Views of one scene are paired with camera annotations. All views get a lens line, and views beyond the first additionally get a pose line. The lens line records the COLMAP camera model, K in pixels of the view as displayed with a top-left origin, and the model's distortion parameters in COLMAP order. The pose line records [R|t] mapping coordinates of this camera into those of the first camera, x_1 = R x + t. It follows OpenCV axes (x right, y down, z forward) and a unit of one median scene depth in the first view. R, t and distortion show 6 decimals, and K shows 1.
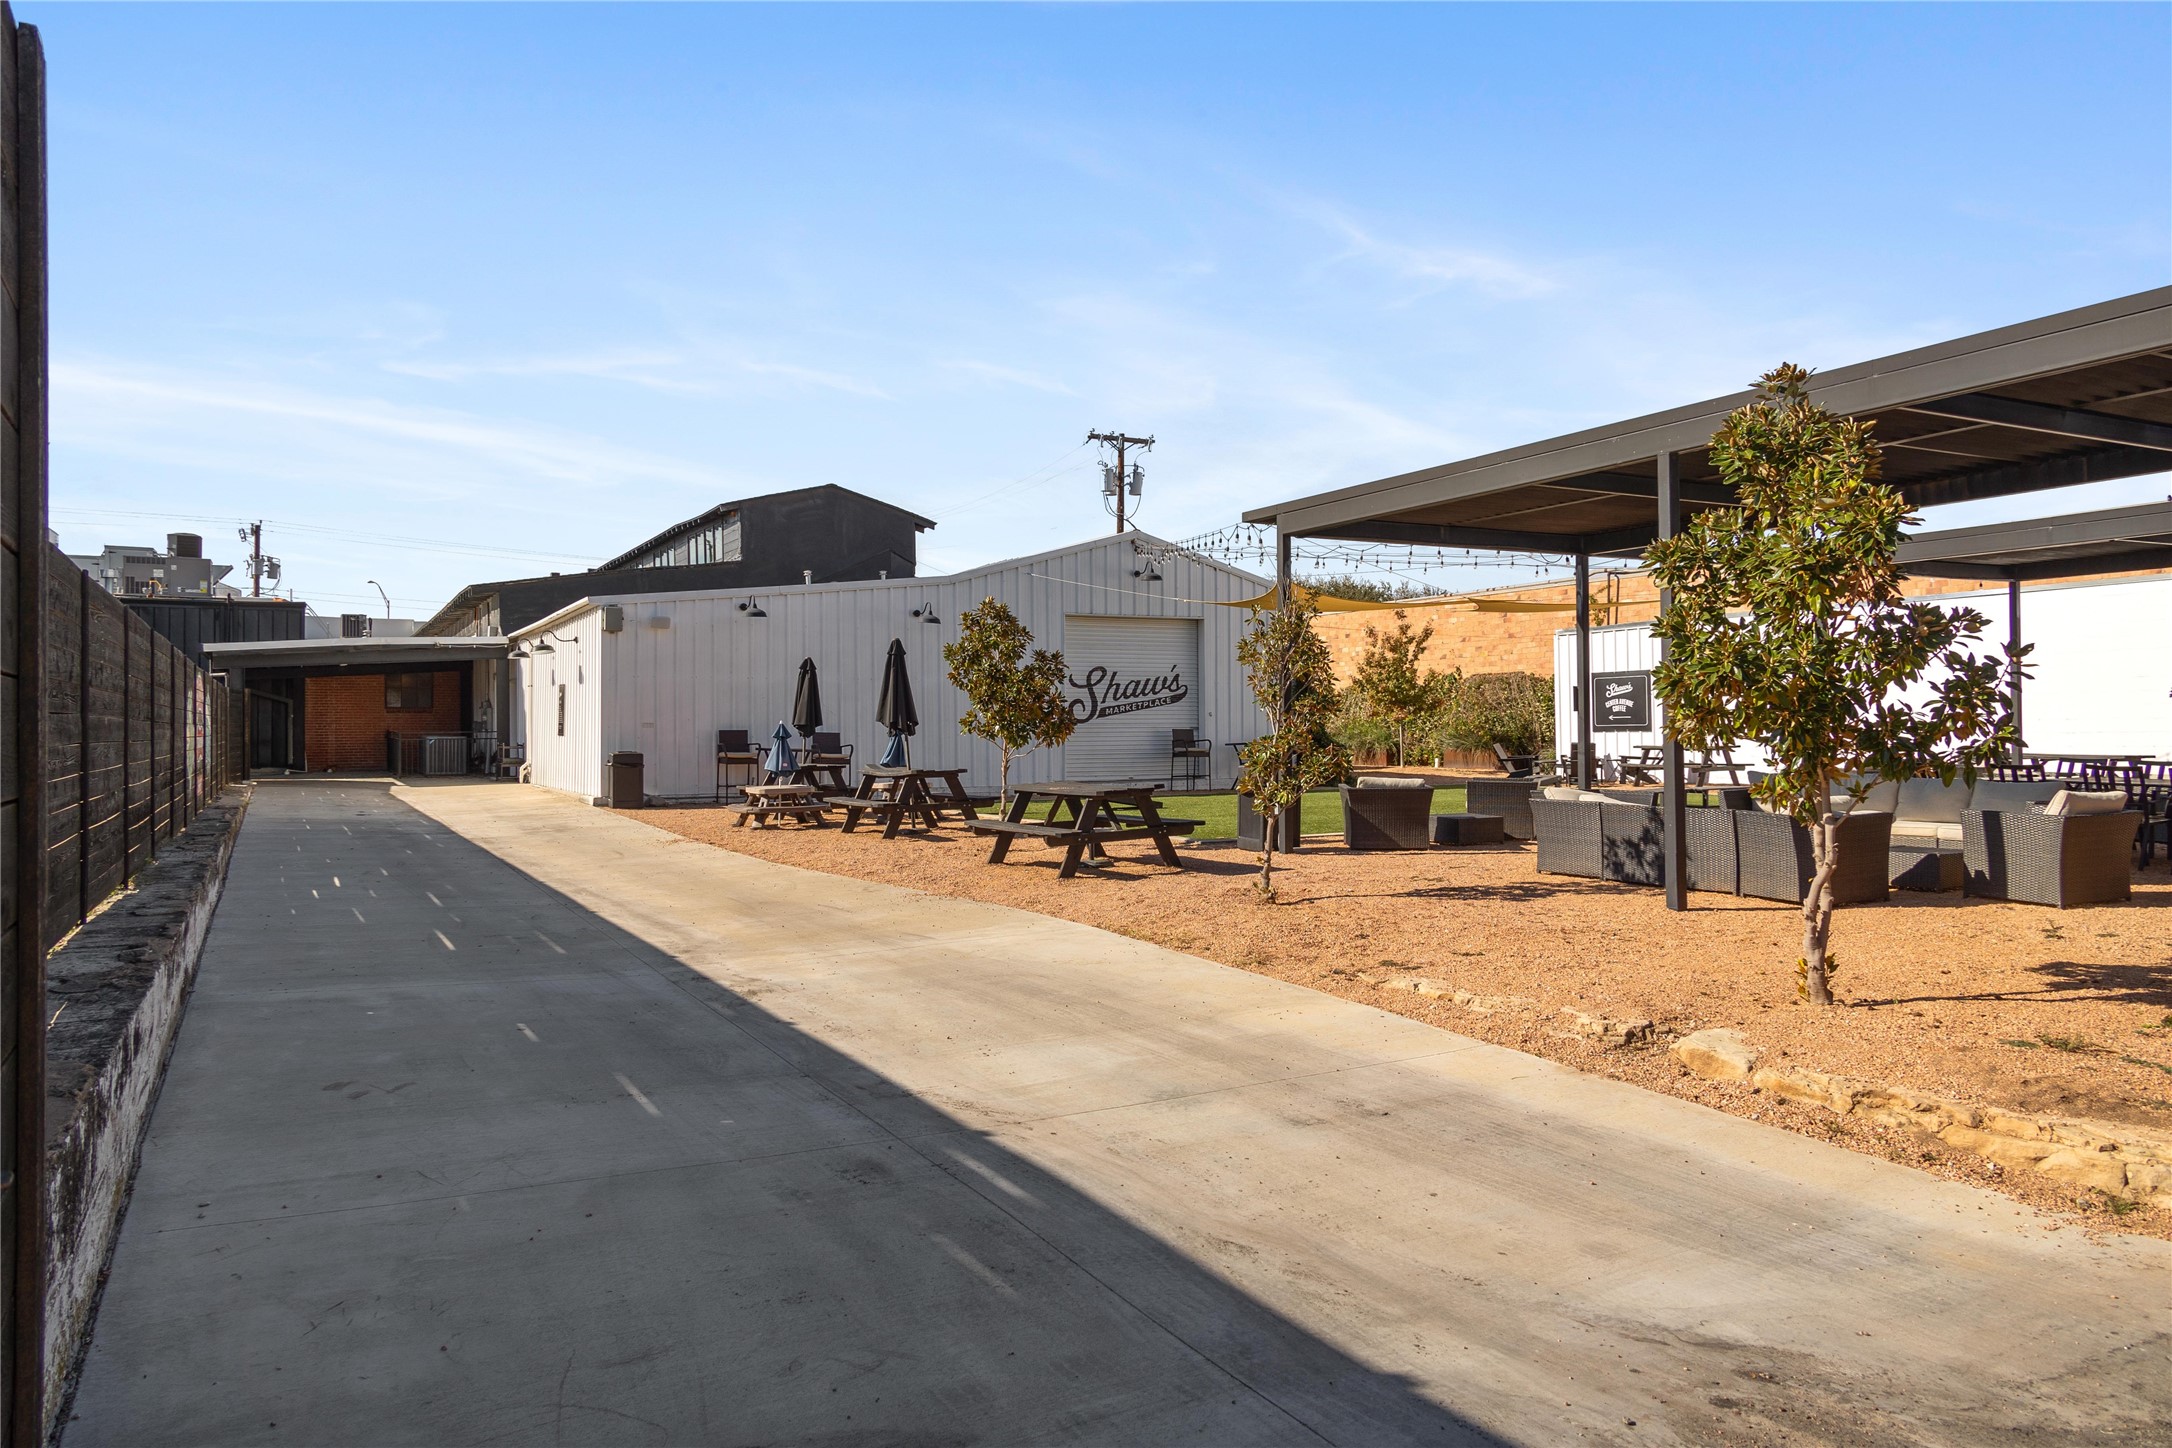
lens RADIAL K [[1446.3, 0, 1086.0], [0, 1446.3, 724.0], [0, 0, 1]] dist [-0.001428, -0.002849]
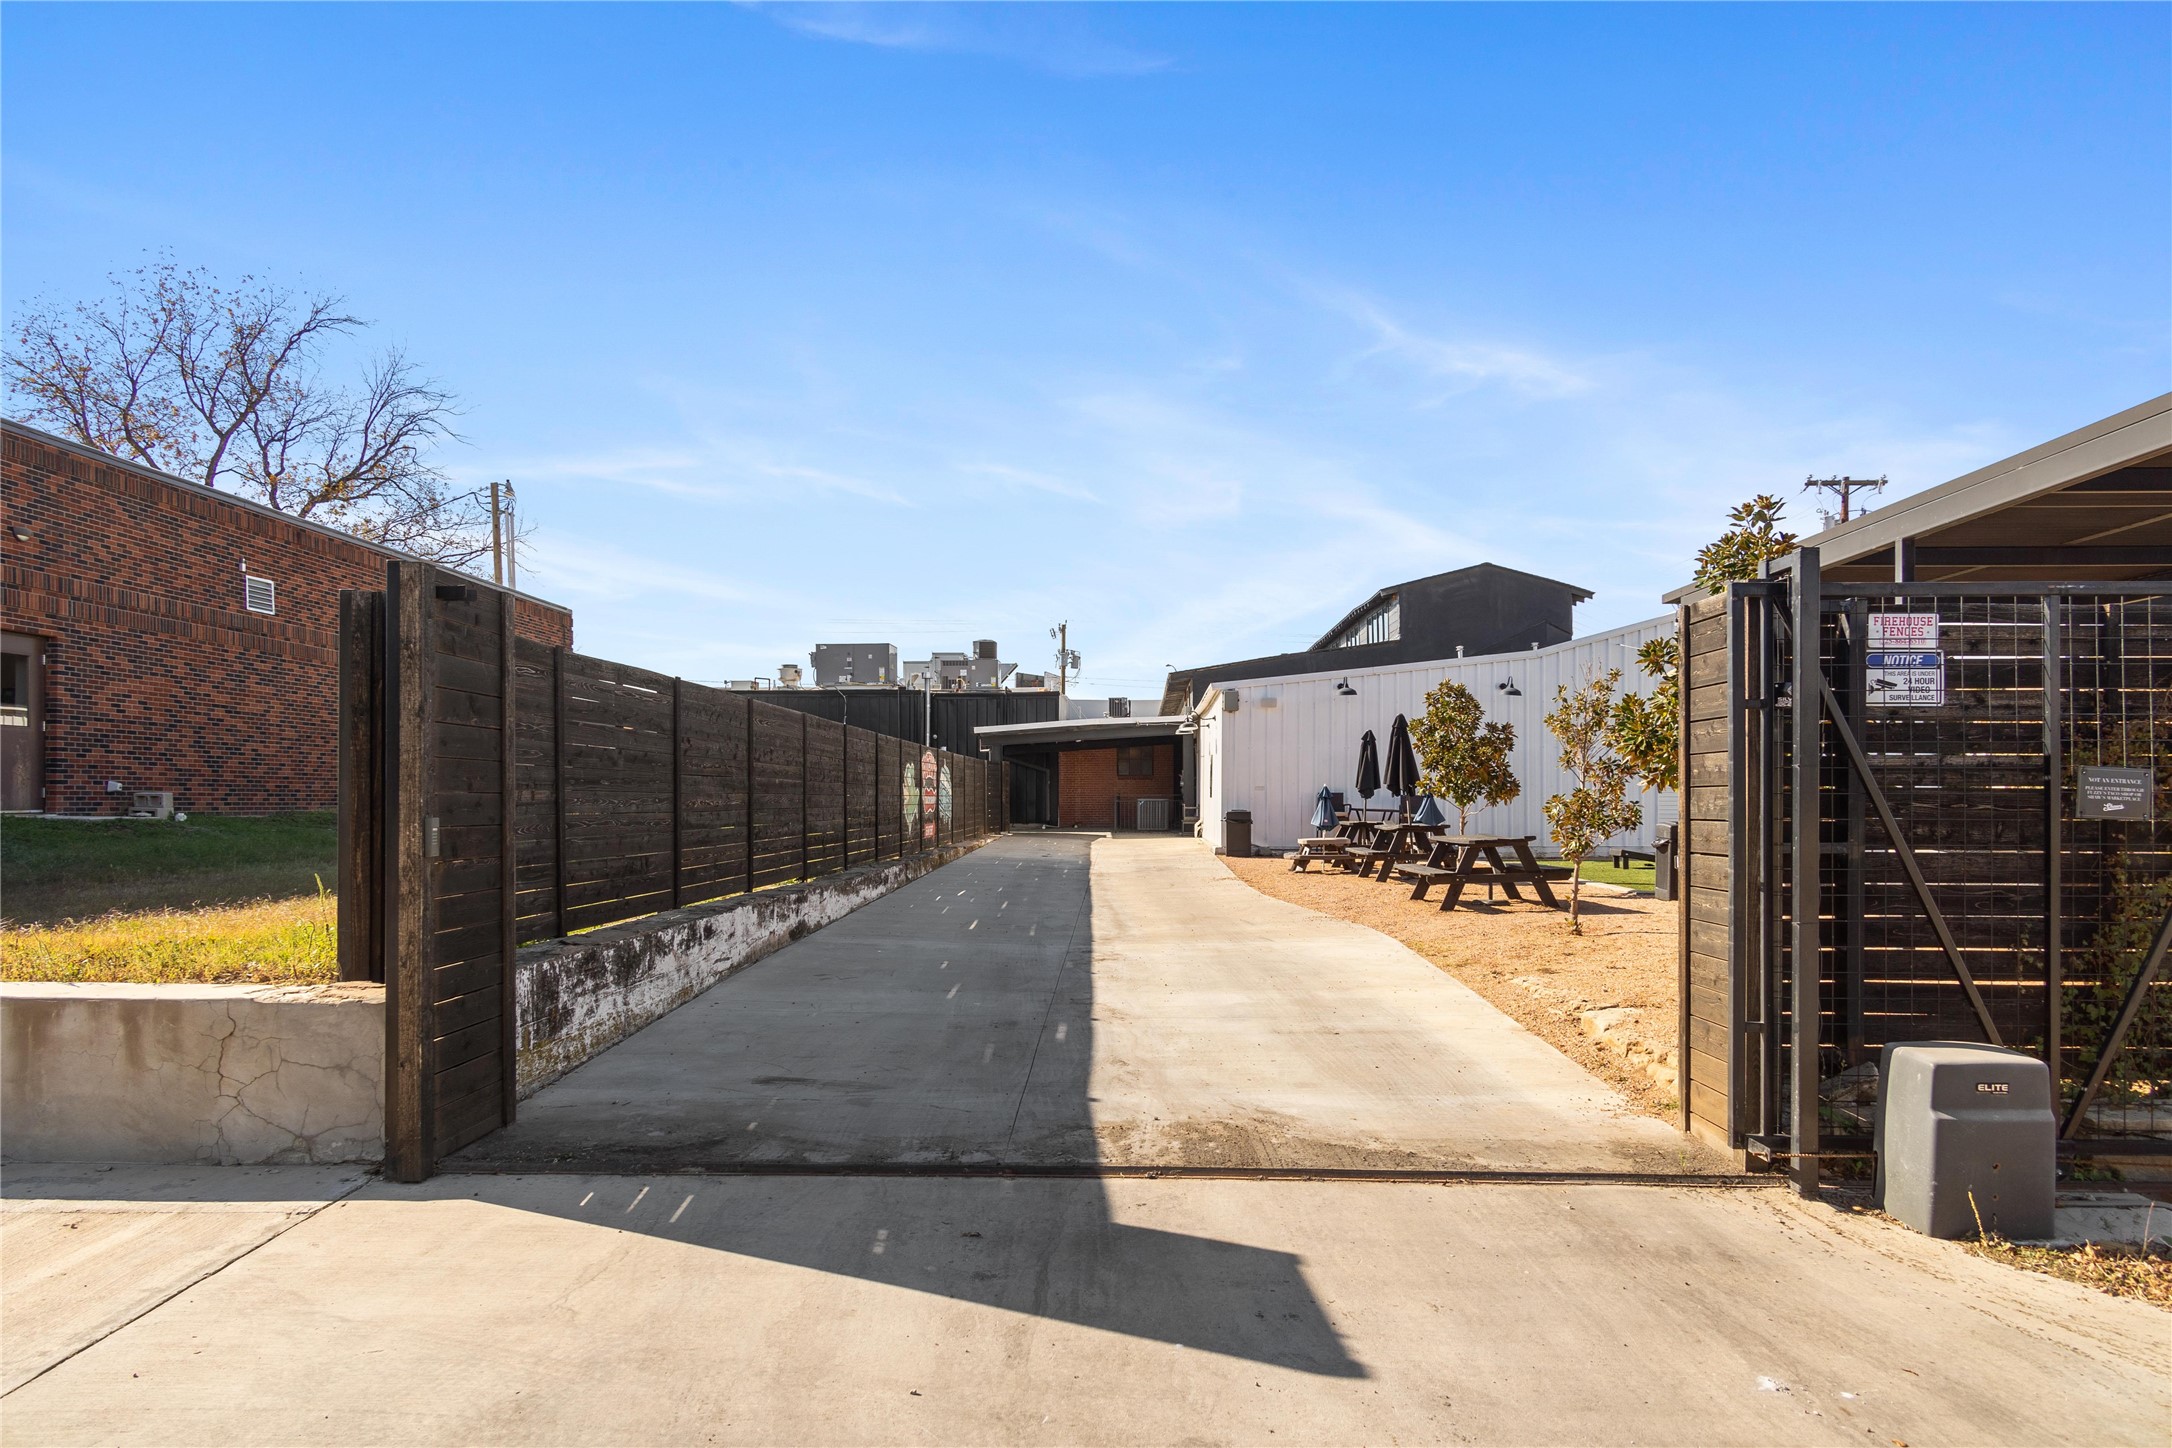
lens RADIAL K [[1446.3, 0, 1086.0], [0, 1446.3, 724.0], [0, 0, 1]] dist [-0.001428, -0.002849]
pose [[0.864281, -0.022404, -0.502510, 0.116224], [-0.000798, 0.998945, -0.045910, 0.001724], [0.503008, 0.040081, 0.863352, -0.073130]]
